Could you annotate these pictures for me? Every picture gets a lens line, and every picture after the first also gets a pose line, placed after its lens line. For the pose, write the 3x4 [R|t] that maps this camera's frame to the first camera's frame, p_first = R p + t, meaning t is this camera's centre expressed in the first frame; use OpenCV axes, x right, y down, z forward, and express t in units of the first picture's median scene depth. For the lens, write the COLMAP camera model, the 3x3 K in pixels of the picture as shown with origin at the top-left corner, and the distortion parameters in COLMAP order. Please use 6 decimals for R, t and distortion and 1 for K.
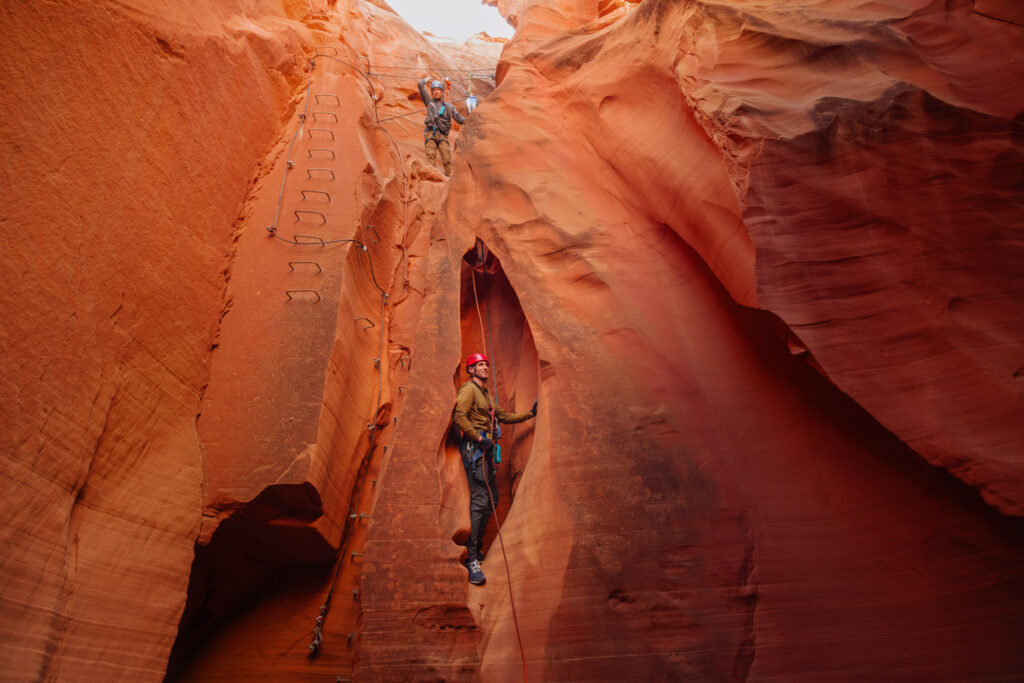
lens RADIAL K [[427.4, 0, 507.1], [0, 427.4, 349.7], [0, 0, 1]] dist [0.002732, 0.000102]
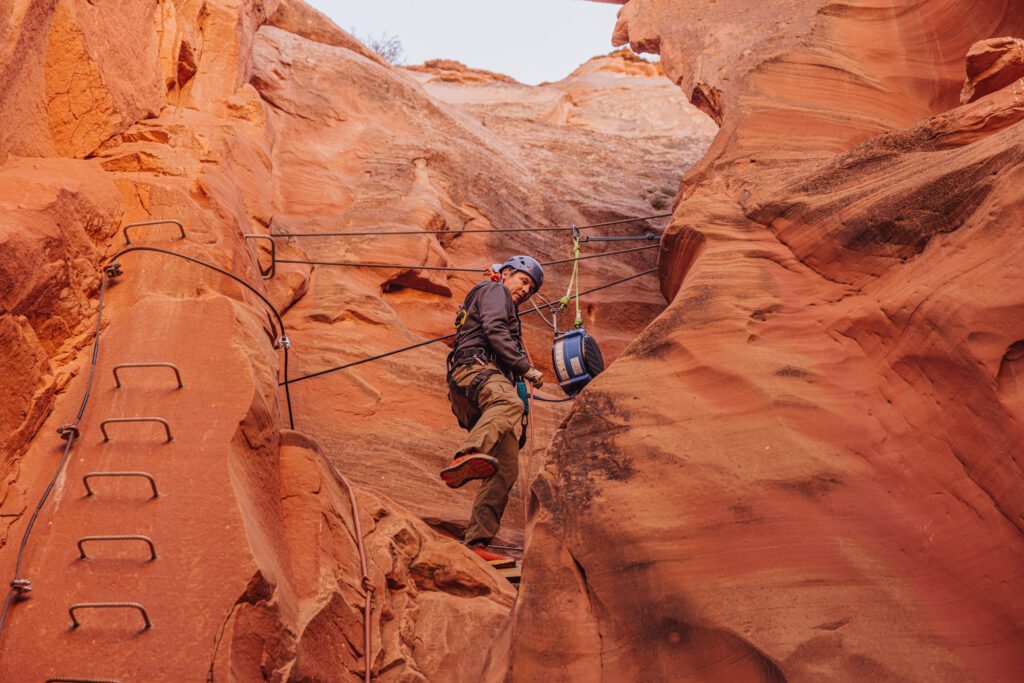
lens RADIAL K [[1706.1, 0, 512.0], [0, 1706.1, 341.5], [0, 0, 1]] dist [0.020093, -0.019222]
pose [[0.991803, -0.043947, -0.119985, 0.020072], [-0.008699, 0.913596, -0.406529, -0.100153], [0.127483, 0.404241, 0.905725, -0.201807]]
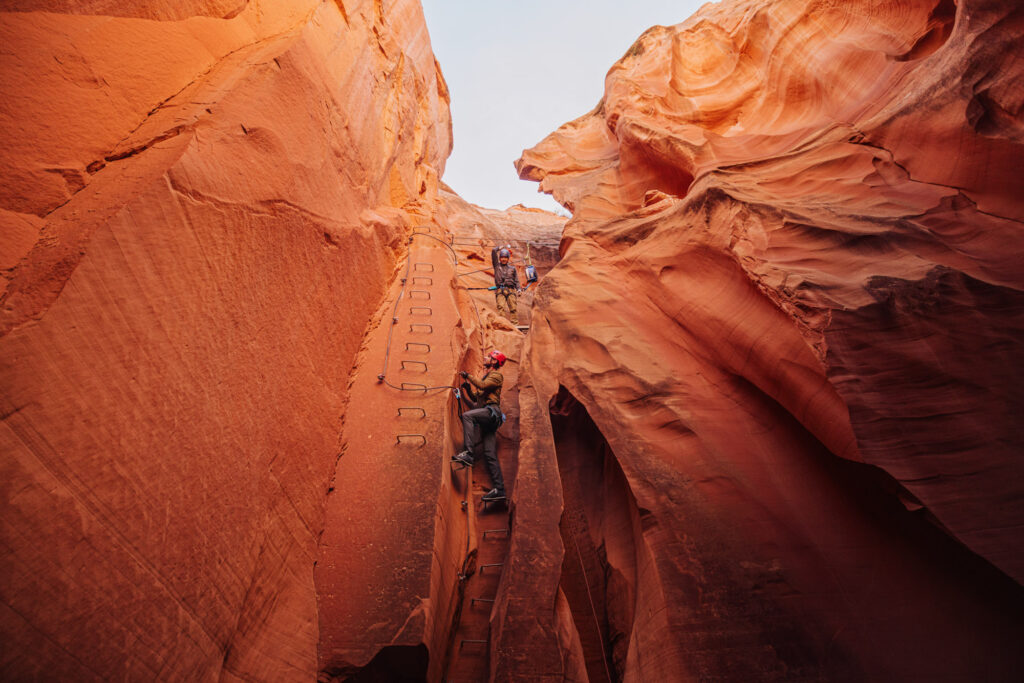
lens RADIAL K [[427.4, 0, 507.1], [0, 427.4, 349.7], [0, 0, 1]] dist [0.002732, 0.000102]
pose [[0.999607, 0.008349, -0.026777, -0.197327], [-0.015717, 0.957440, -0.288203, -0.035328], [0.023231, 0.288510, 0.957195, -0.075842]]
